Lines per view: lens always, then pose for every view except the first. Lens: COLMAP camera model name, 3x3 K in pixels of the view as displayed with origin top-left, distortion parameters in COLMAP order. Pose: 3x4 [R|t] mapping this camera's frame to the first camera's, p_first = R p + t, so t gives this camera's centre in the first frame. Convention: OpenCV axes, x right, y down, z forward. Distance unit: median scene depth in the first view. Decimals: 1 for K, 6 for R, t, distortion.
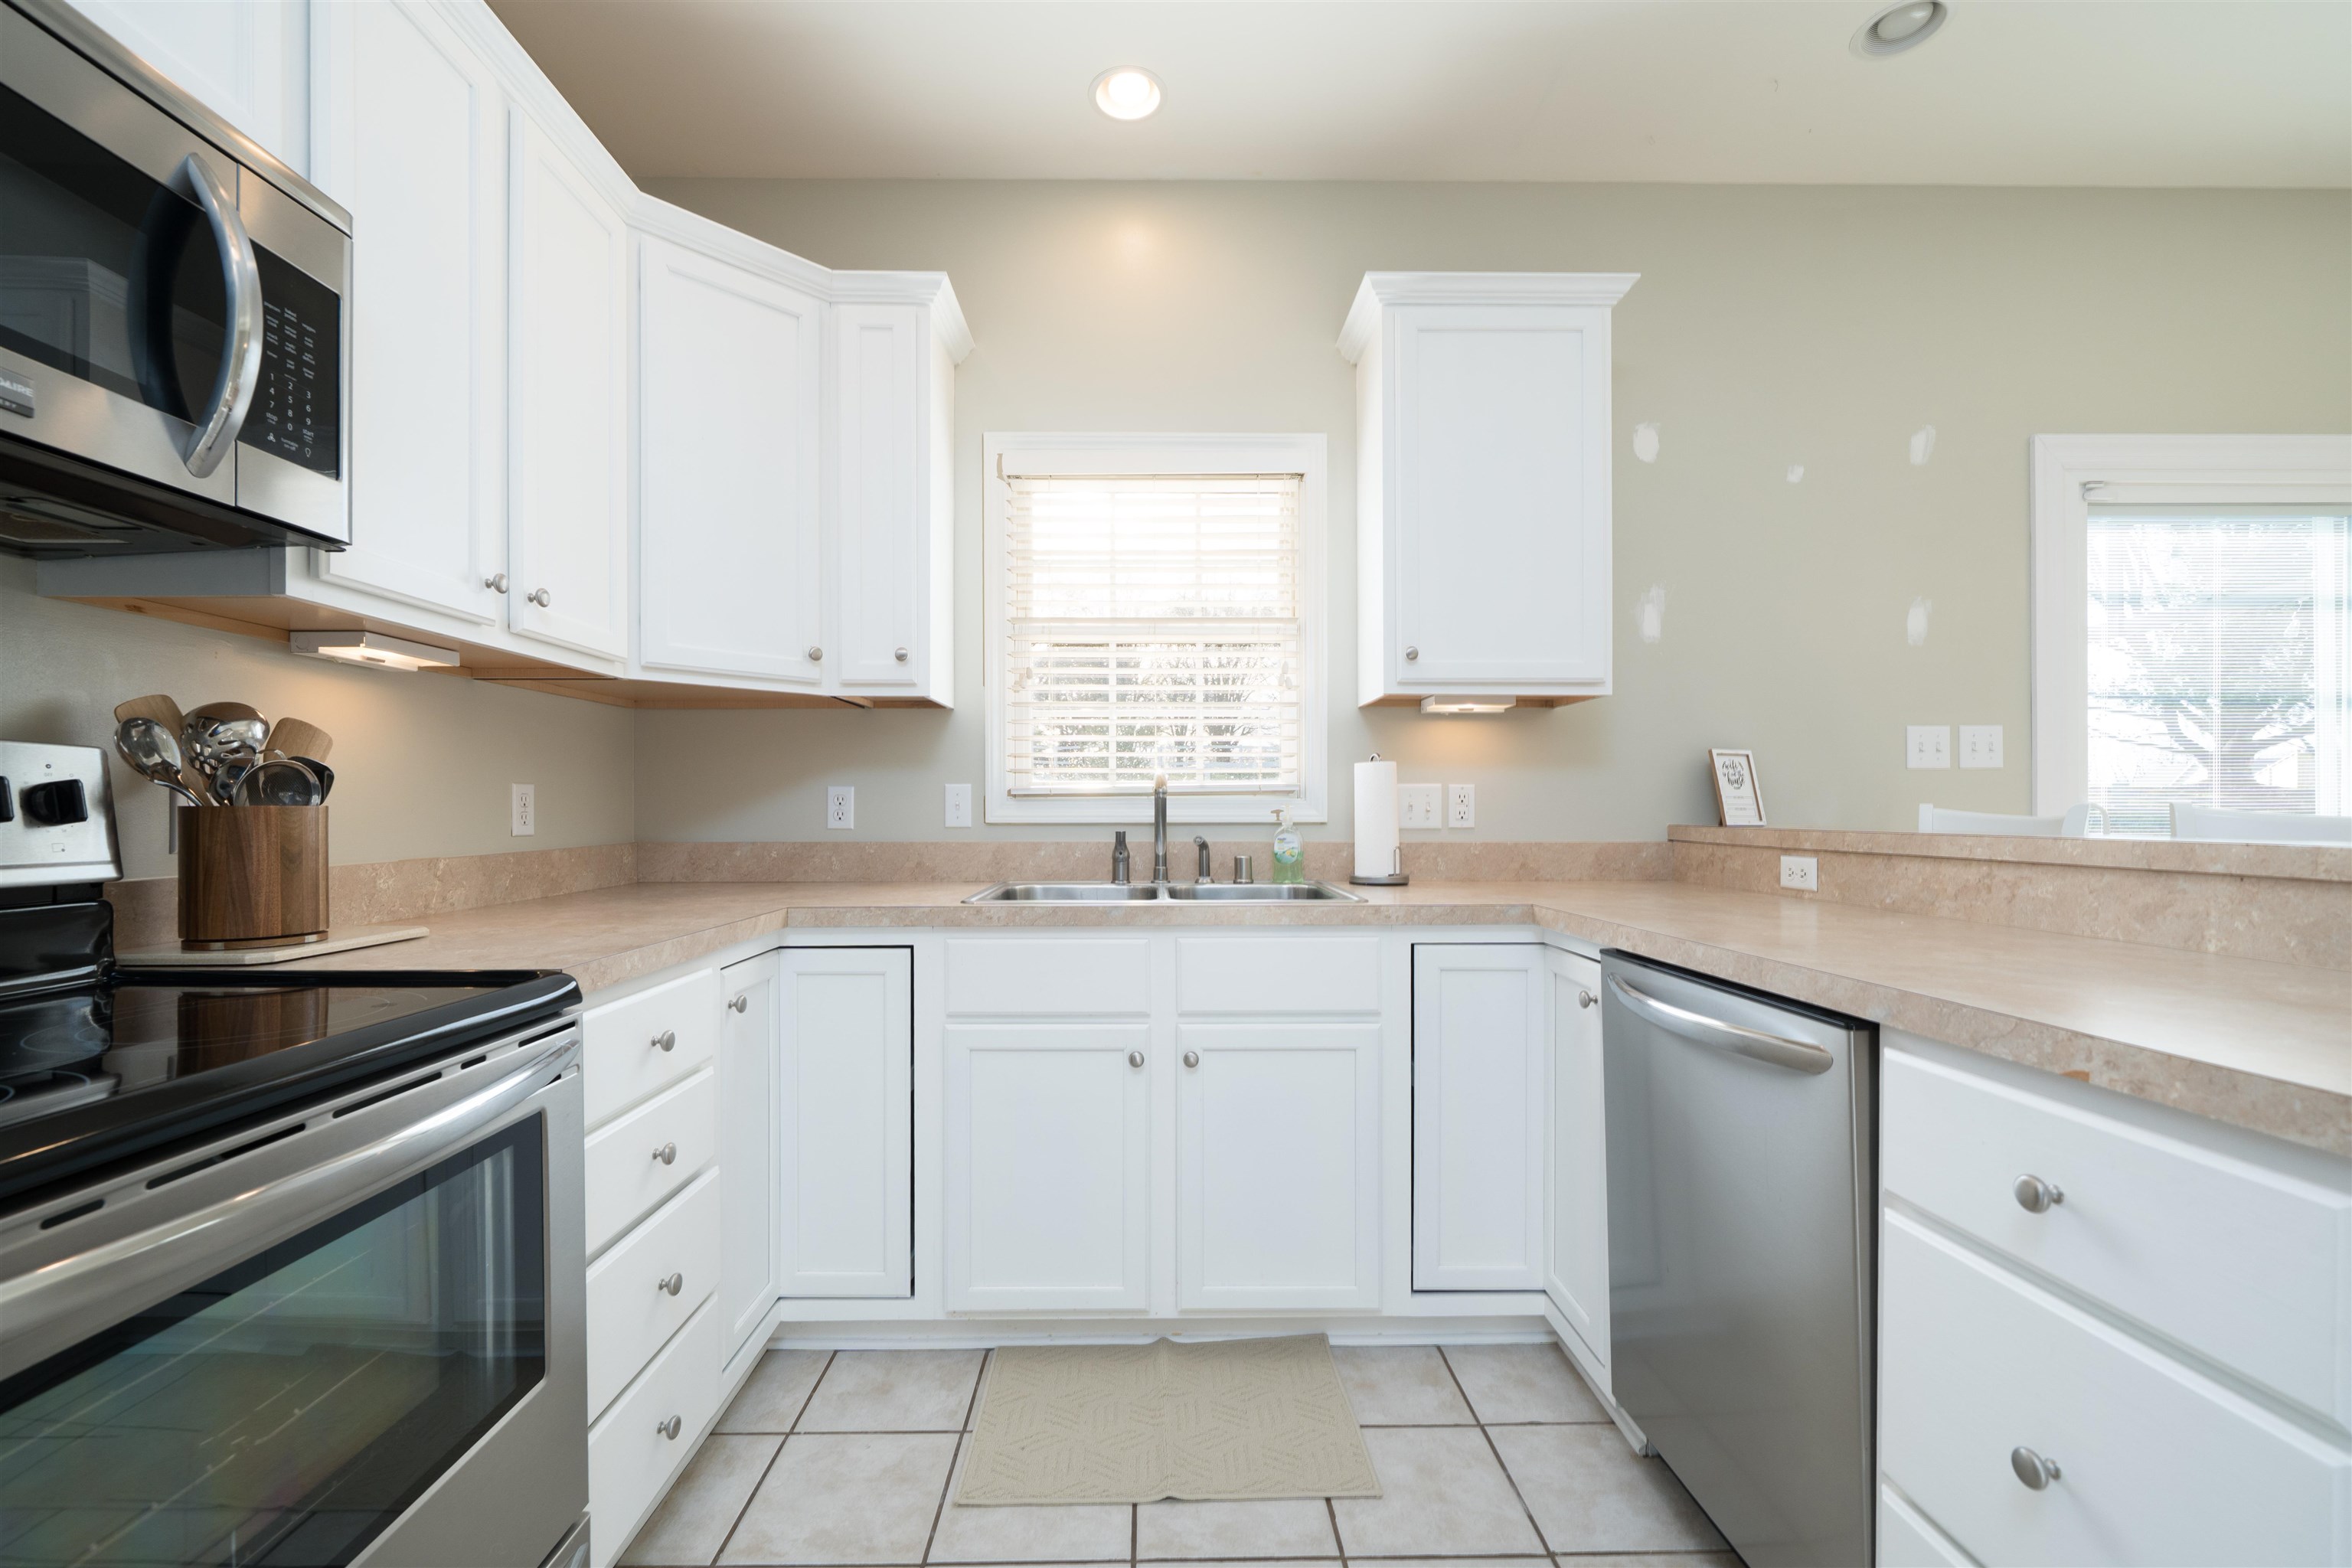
lens RADIAL K [[989.6, 0, 1158.0], [0, 989.6, 788.4], [0, 0, 1]] dist [-0.002025, -0.000080]
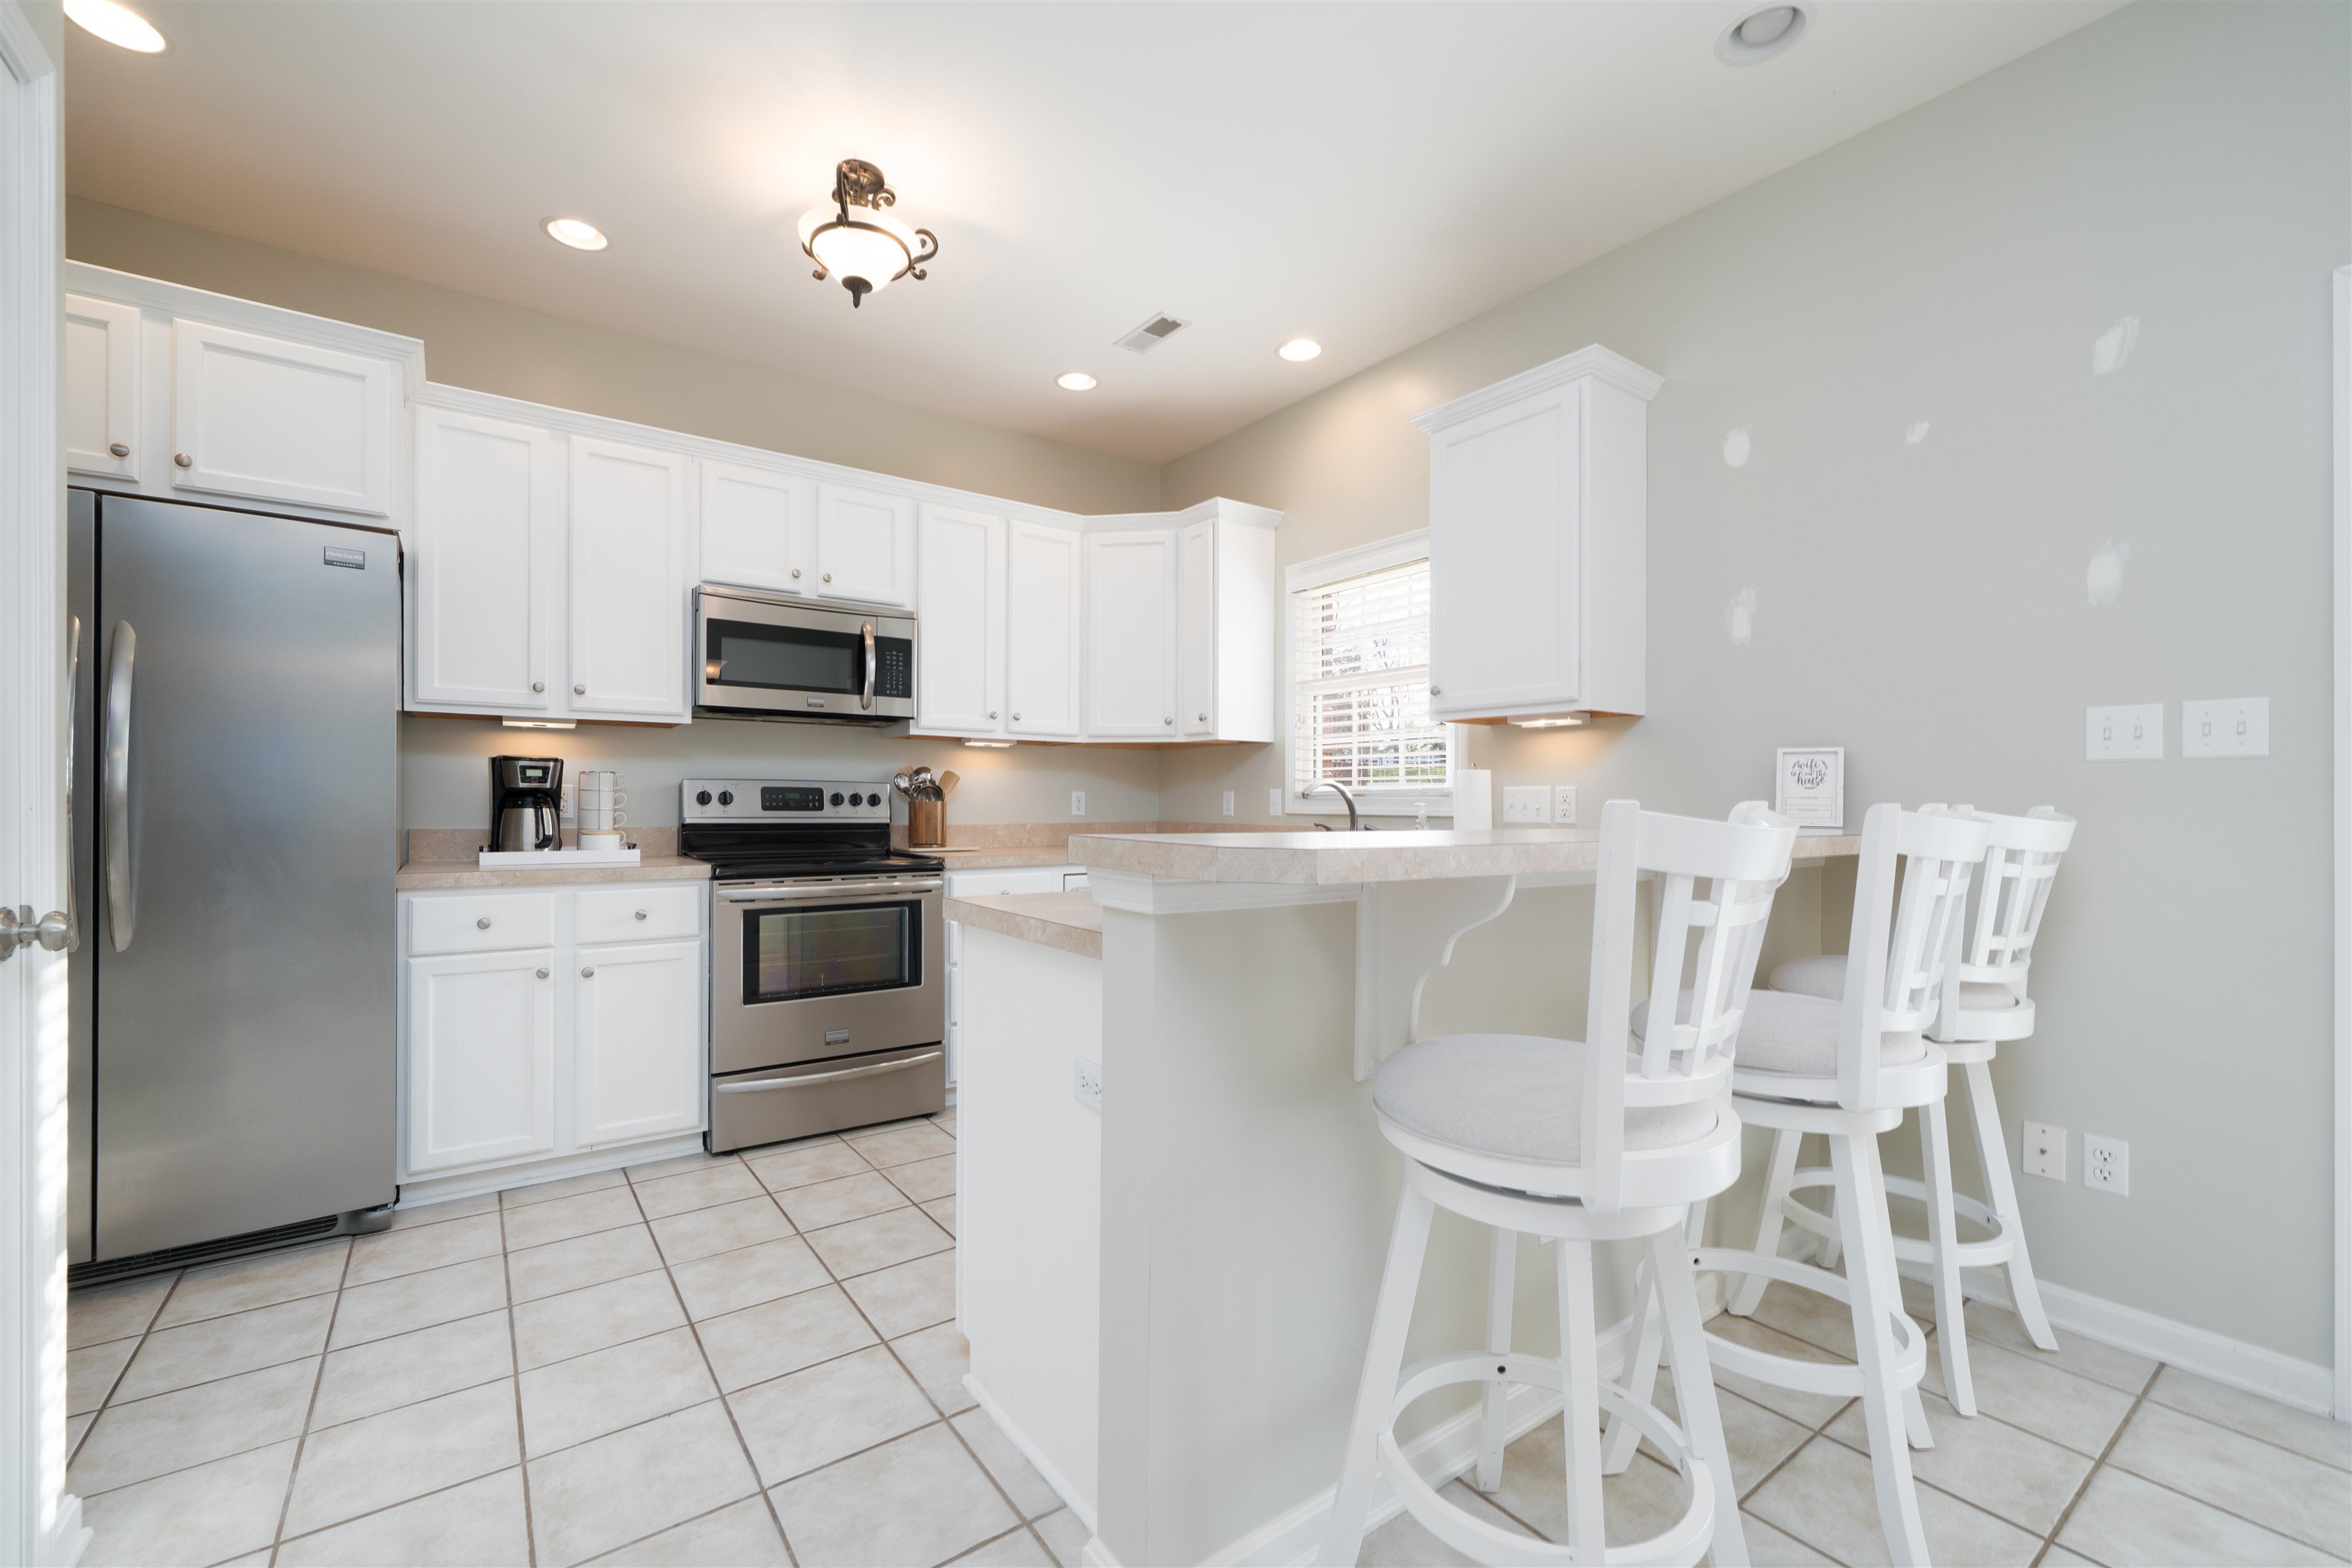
lens RADIAL K [[971.6, 0, 1162.5], [0, 971.6, 798.5], [0, 0, 1]] dist [-0.006521, 0.000078]
pose [[0.576905, 0.000652, -0.816811, 1.487621], [0.010438, 0.999912, 0.008170, -0.005782], [0.816744, -0.013239, 0.576848, -0.092012]]
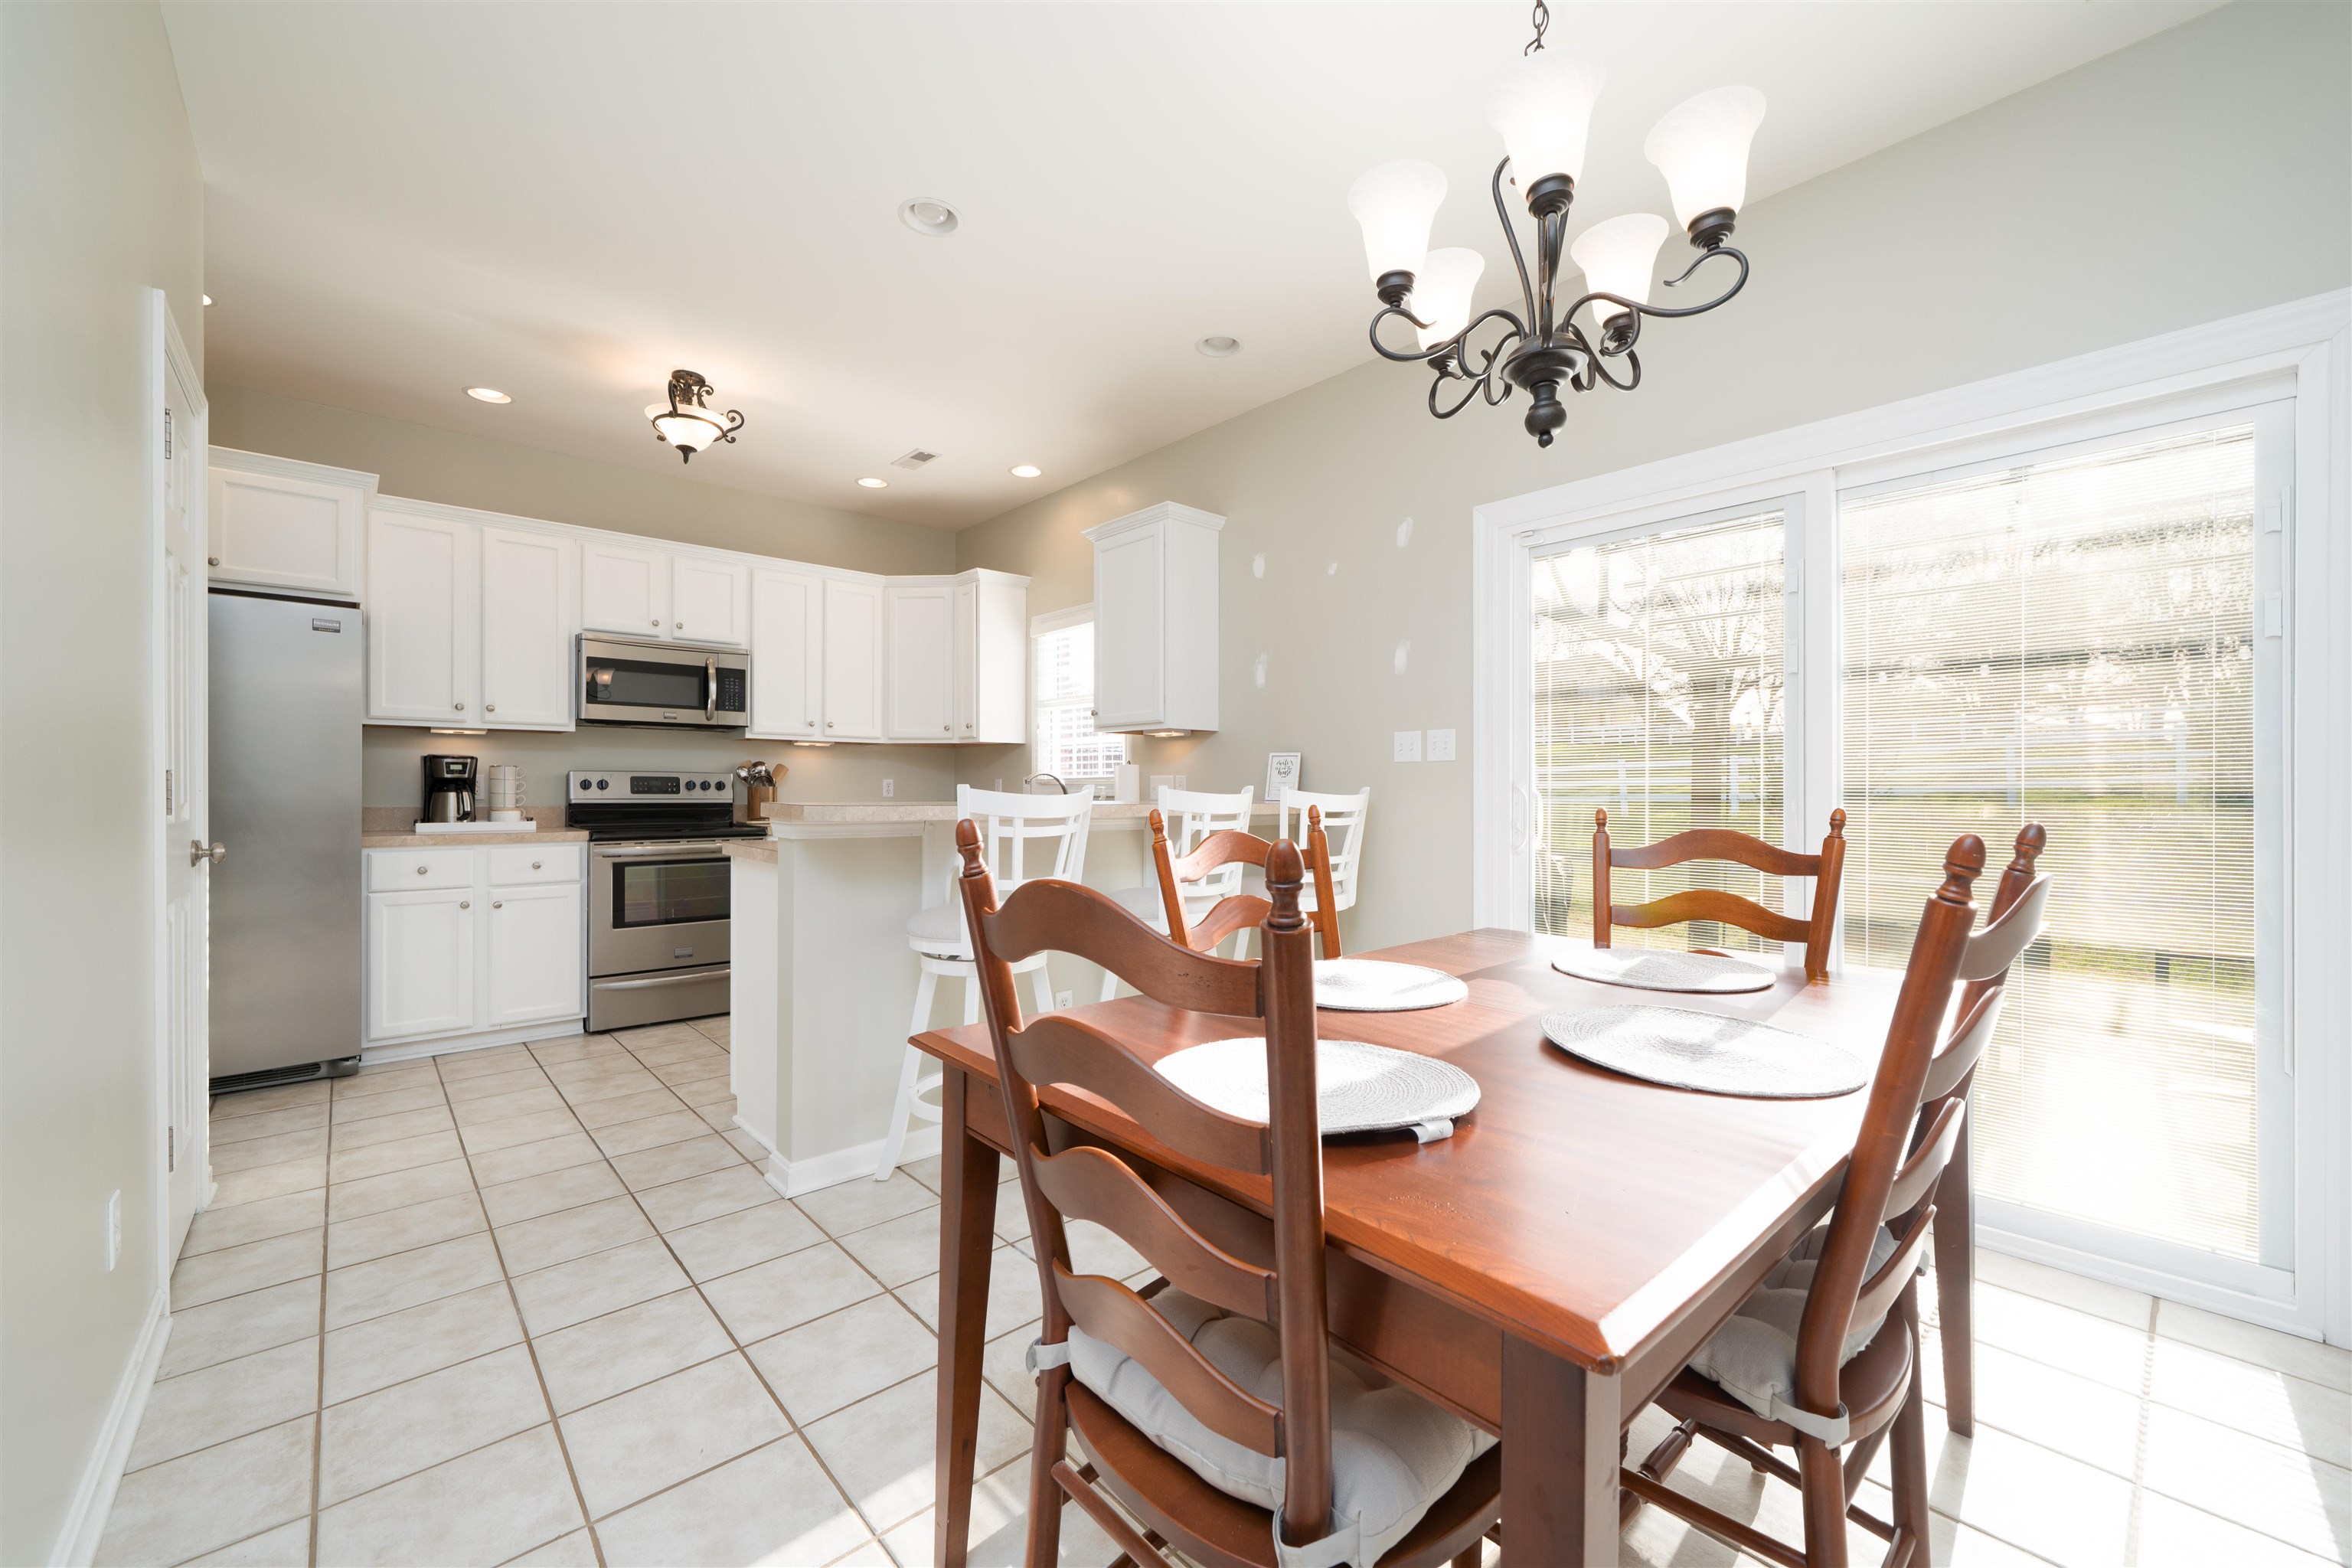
lens RADIAL K [[928.8, 0, 1176.0], [0, 928.8, 784.0], [0, 0, 1]] dist [-0.009887, -0.000007]
pose [[0.662953, -0.001236, -0.748660, 2.394574], [0.011716, 0.999893, 0.008724, -0.005128], [0.748570, -0.014555, 0.662896, -0.197106]]
